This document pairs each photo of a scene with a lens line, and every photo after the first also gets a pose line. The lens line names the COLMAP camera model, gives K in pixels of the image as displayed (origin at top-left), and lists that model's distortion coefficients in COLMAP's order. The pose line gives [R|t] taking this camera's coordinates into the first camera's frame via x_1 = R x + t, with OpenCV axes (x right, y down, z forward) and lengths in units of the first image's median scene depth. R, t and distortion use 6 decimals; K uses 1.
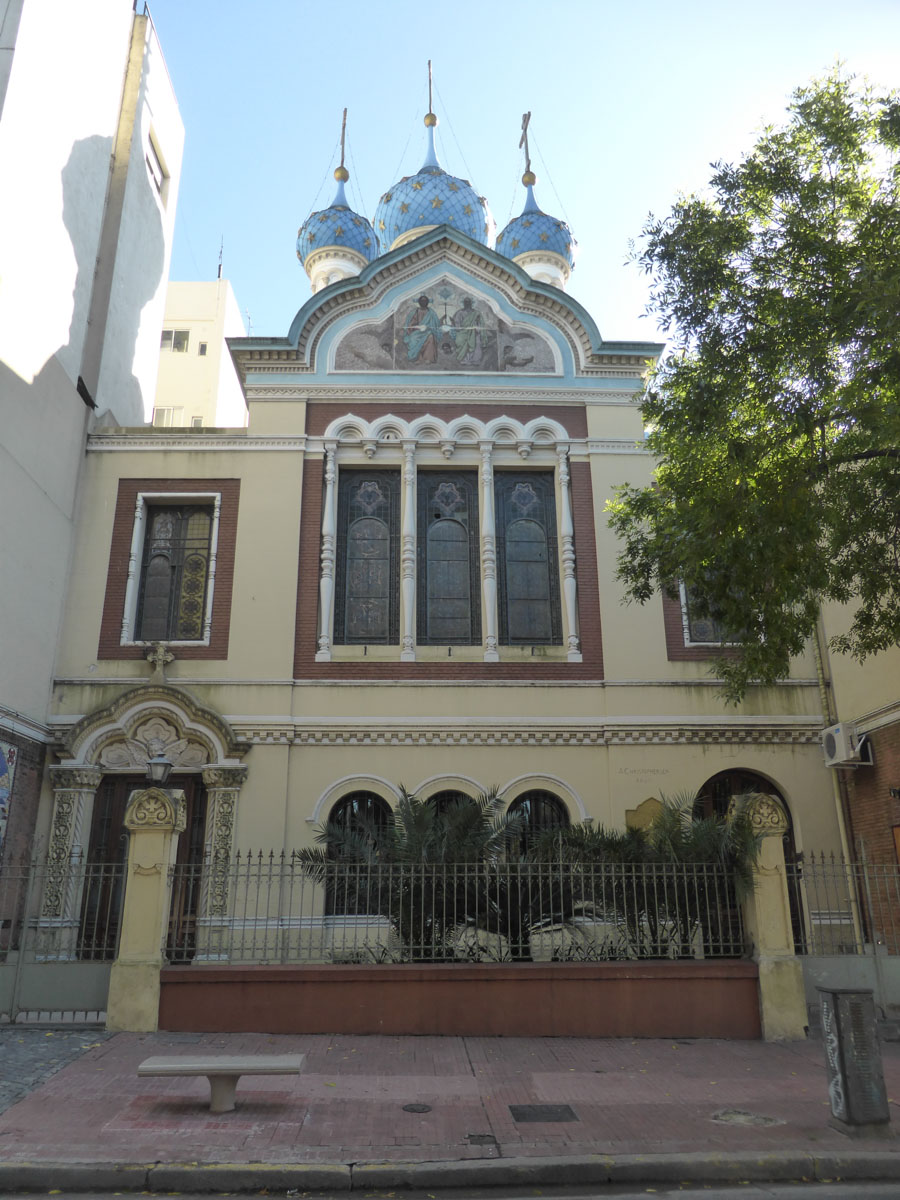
lens RADIAL K [[888.4, 0, 457.9], [0, 888.4, 605.0], [0, 0, 1]] dist [-0.114473, 0.216411]
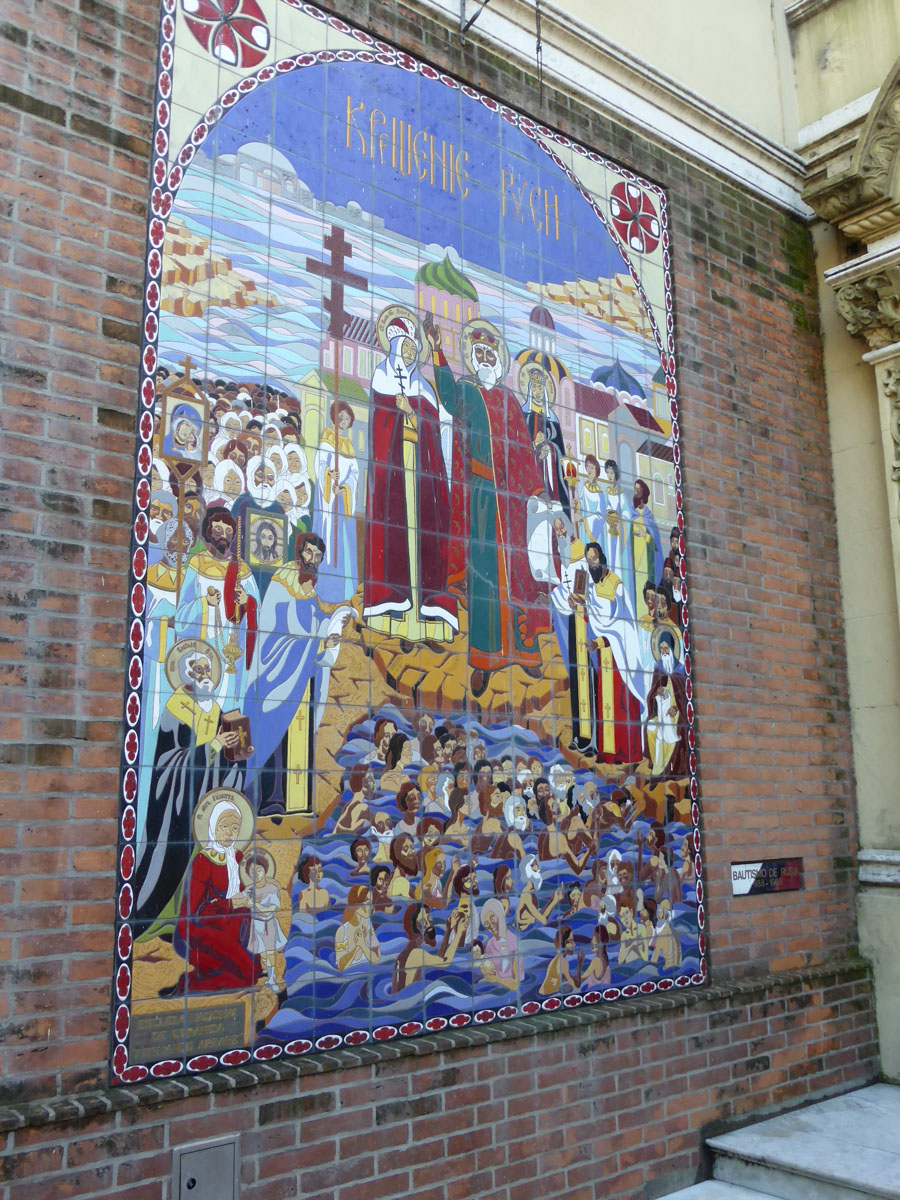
lens RADIAL K [[1092.8, 0, 450.0], [0, 1092.8, 600.0], [0, 0, 1]] dist [-0.052880, -0.001392]
pose [[0.594110, -0.140043, -0.792099, -0.251343], [0.264772, 0.963899, 0.028174, 0.201224], [0.759559, -0.226464, 0.609742, 0.596956]]
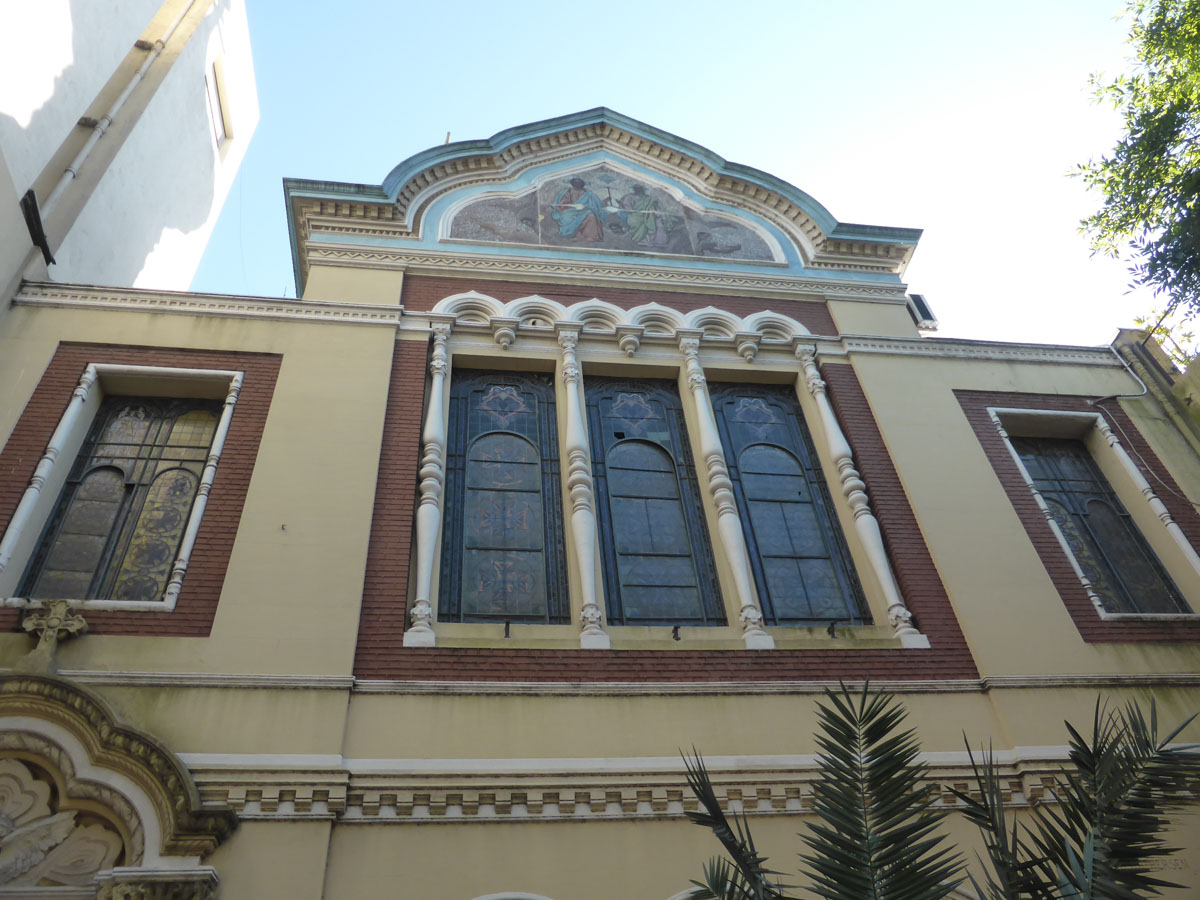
lens RADIAL K [[873.4, 0, 600.0], [0, 873.4, 450.0], [0, 0, 1]] dist [-0.059565, 0.036462]
pose [[0.994003, 0.016616, 0.108087, -0.100114], [0.029603, 0.910602, -0.412222, 0.150795], [-0.105273, 0.412950, 0.904649, 0.487401]]
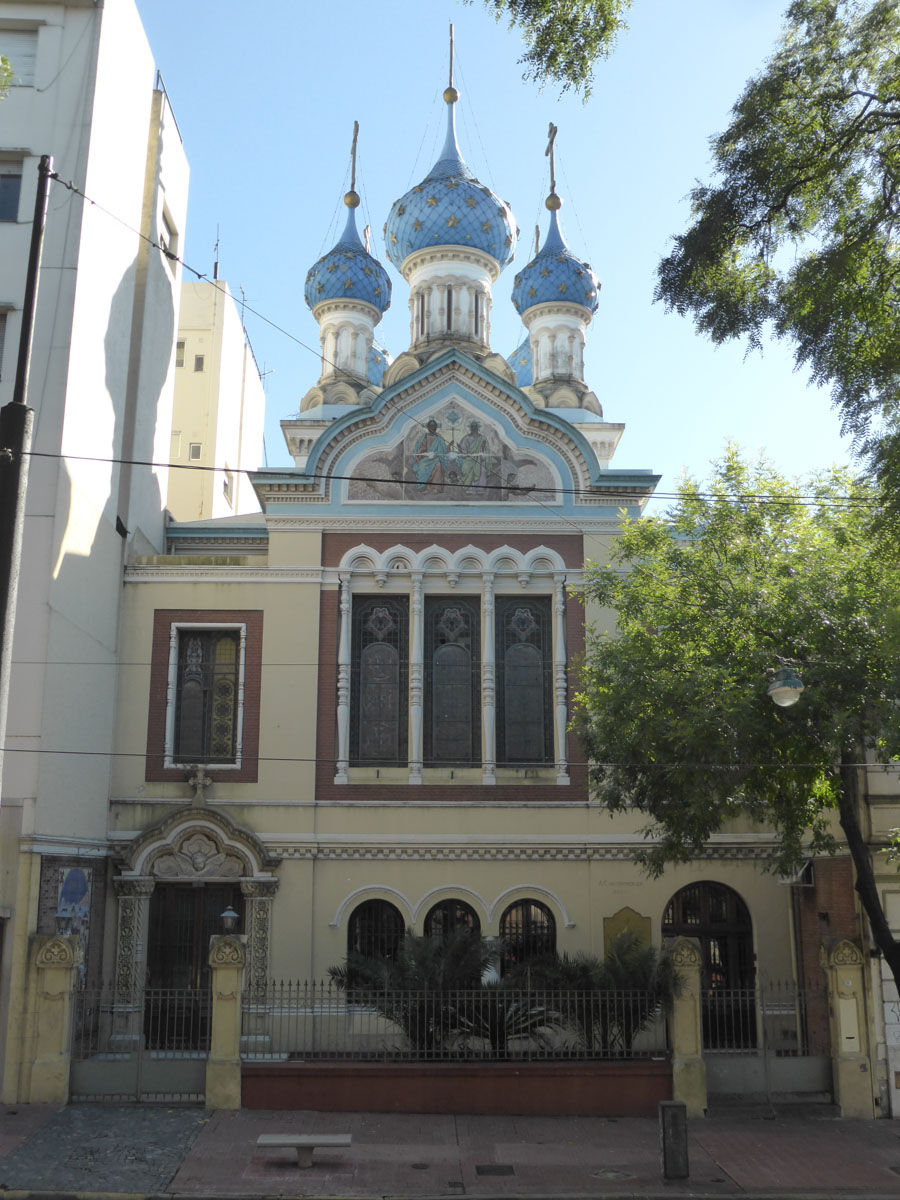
lens RADIAL K [[1229.3, 0, 455.8], [0, 1229.3, 579.3], [0, 0, 1]] dist [-0.167073, 0.397073]
pose [[0.999301, 0.010323, -0.035918, 0.046860], [-0.007255, 0.996396, 0.084514, -0.309204], [0.036661, -0.084194, 0.995775, -0.502901]]
